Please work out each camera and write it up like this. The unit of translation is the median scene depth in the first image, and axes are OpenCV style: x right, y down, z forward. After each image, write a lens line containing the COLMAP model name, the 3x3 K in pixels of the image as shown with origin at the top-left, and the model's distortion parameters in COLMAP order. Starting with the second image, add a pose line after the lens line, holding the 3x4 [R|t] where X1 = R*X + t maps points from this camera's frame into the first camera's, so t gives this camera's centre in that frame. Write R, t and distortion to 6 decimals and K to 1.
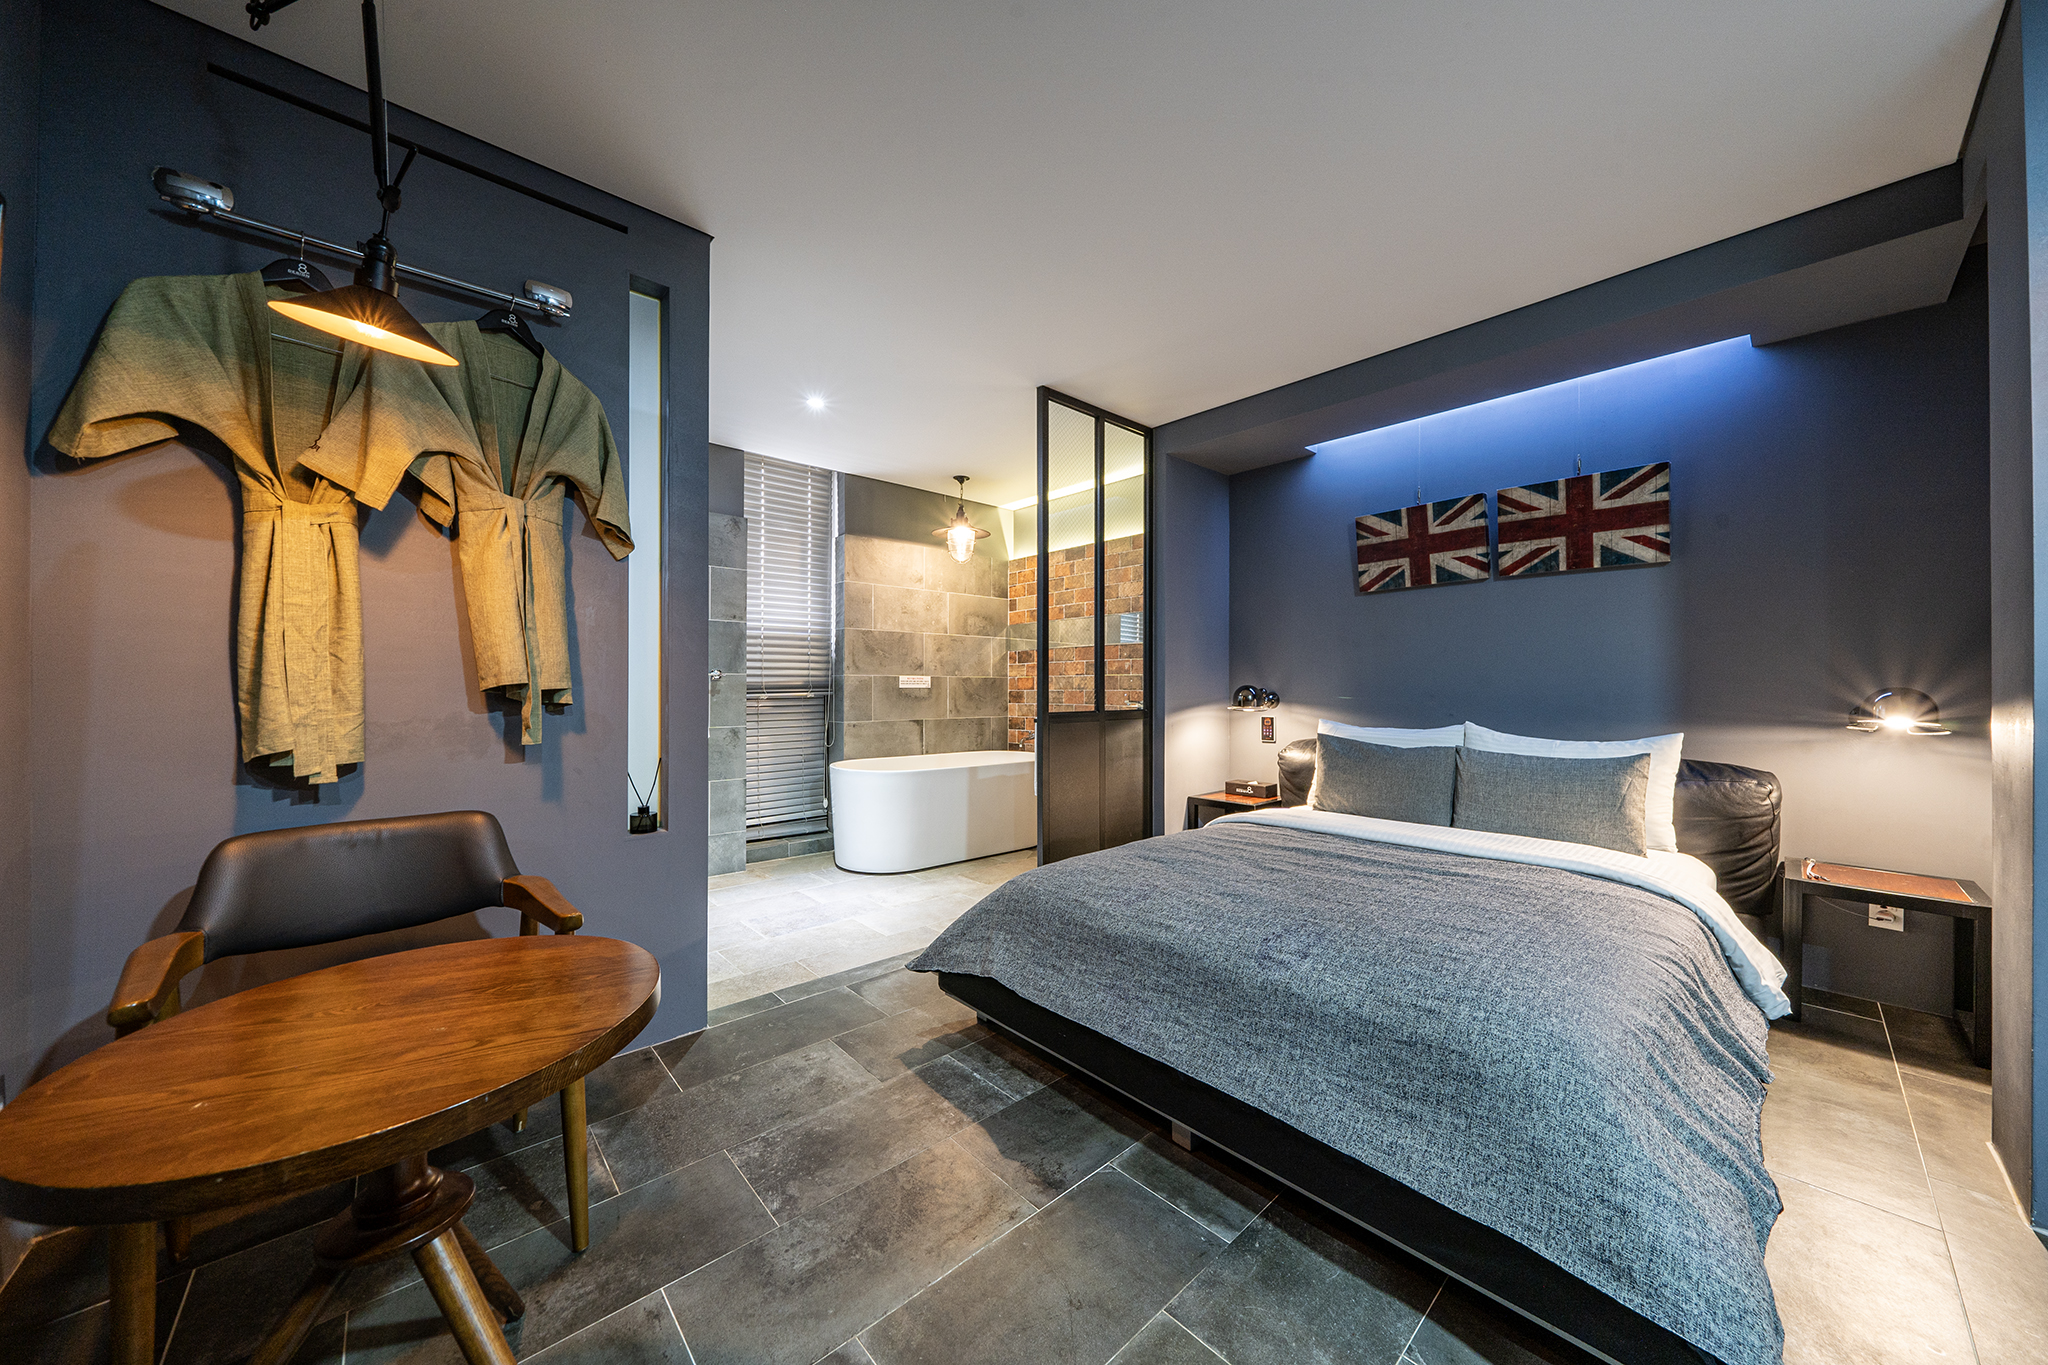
lens RADIAL K [[695.9, 0, 1037.4], [0, 695.9, 693.0], [0, 0, 1]] dist [-0.008006, 0.000351]
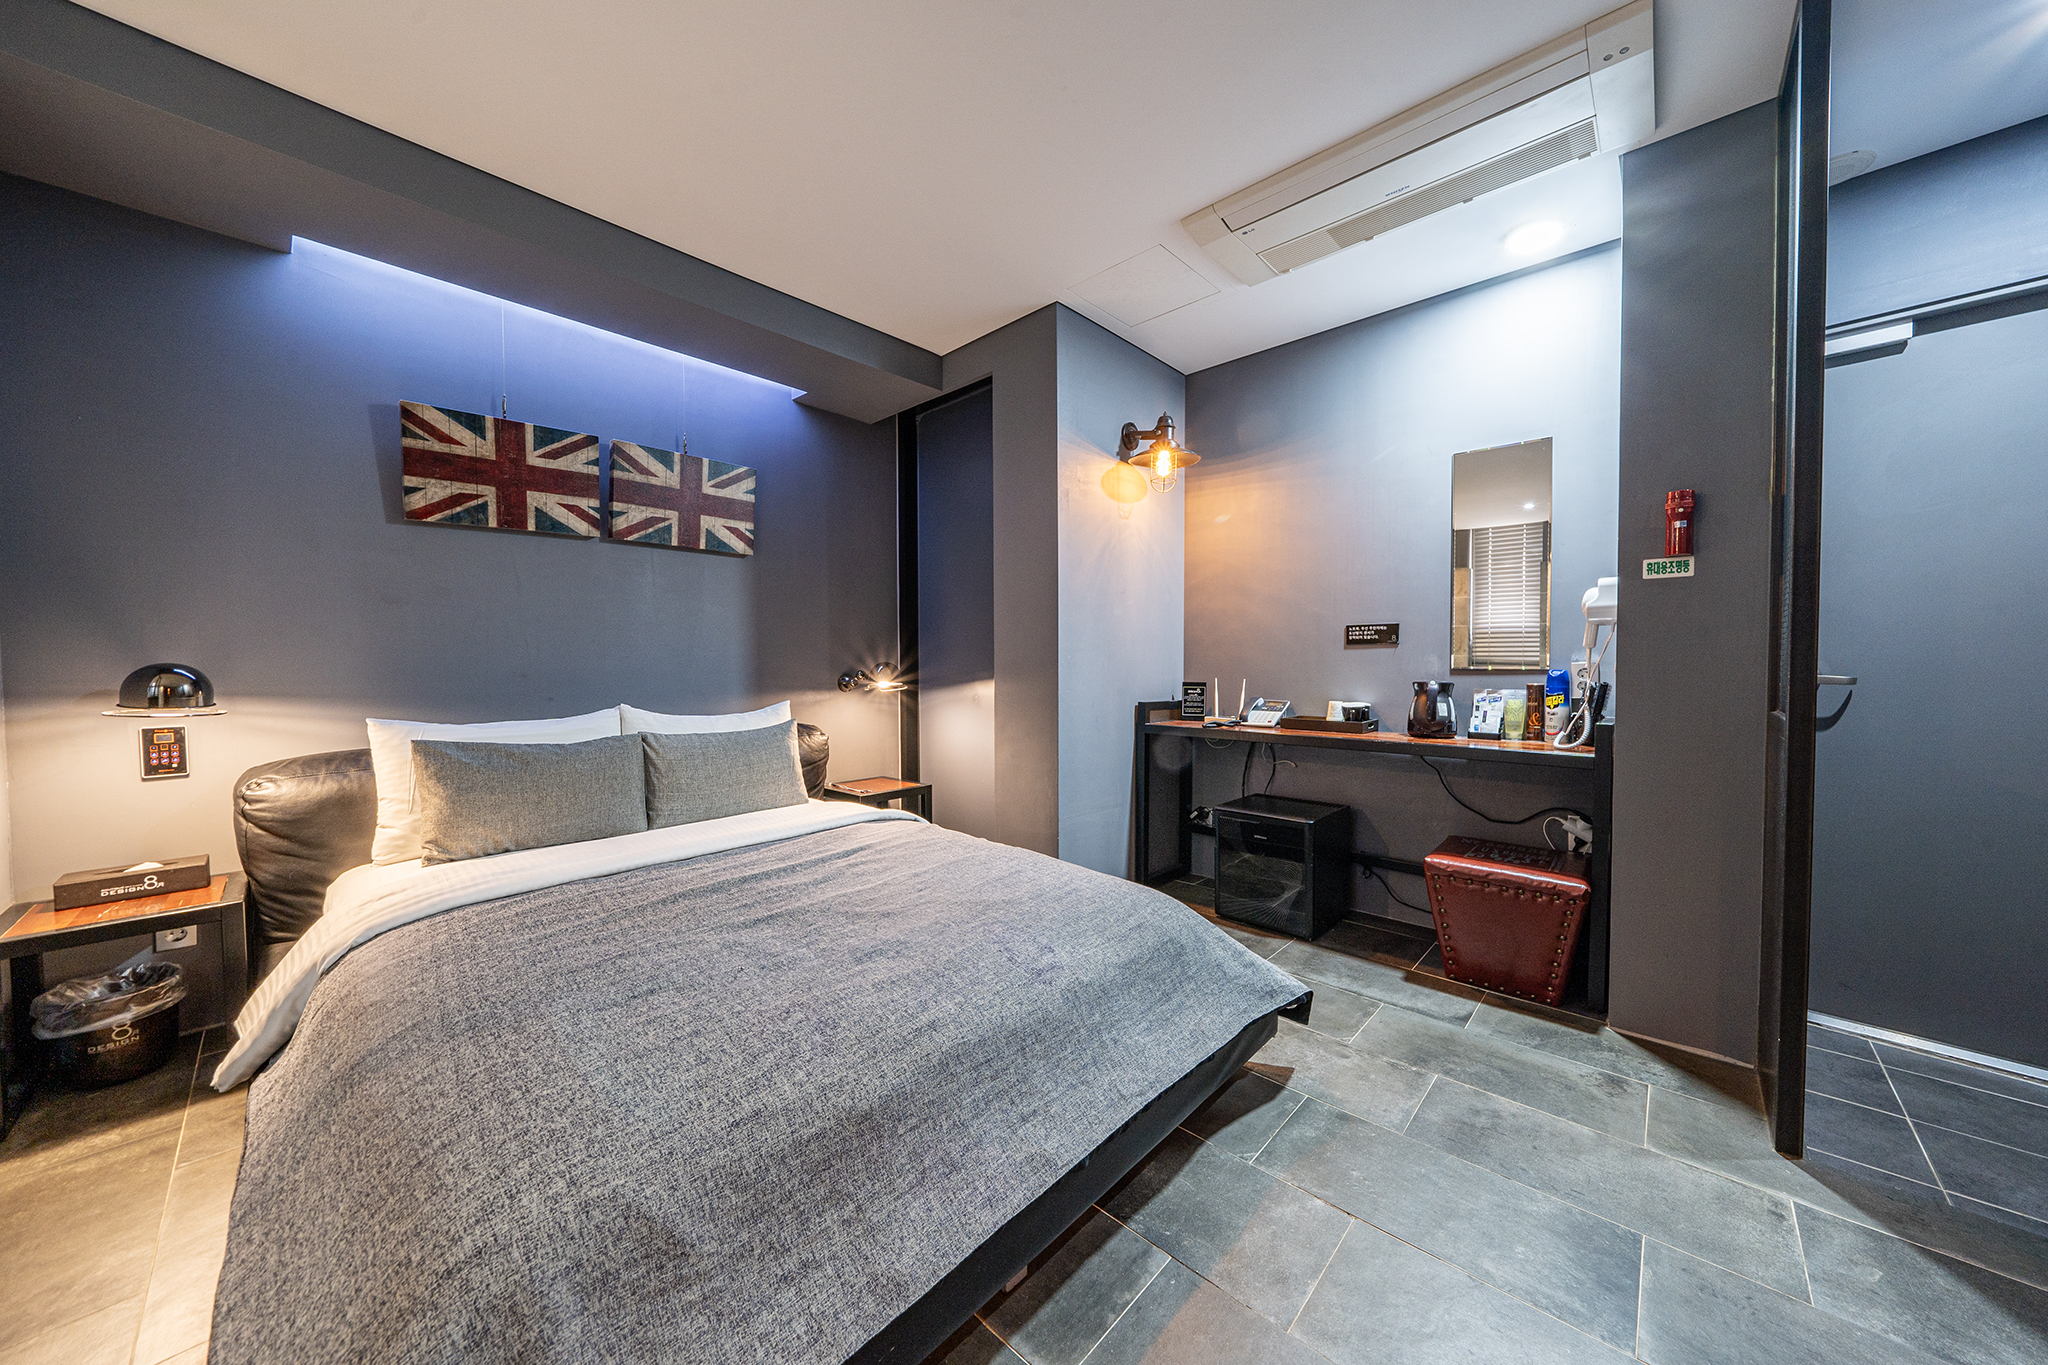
lens RADIAL K [[695.9, 0, 1033.9], [0, 695.9, 690.5], [0, 0, 1]] dist [-0.008006, 0.000351]
pose [[-0.075619, -0.040933, 0.996296, -0.256189], [0.015922, 0.998980, 0.042252, -0.003667], [-0.997010, 0.019058, -0.074890, 0.525597]]
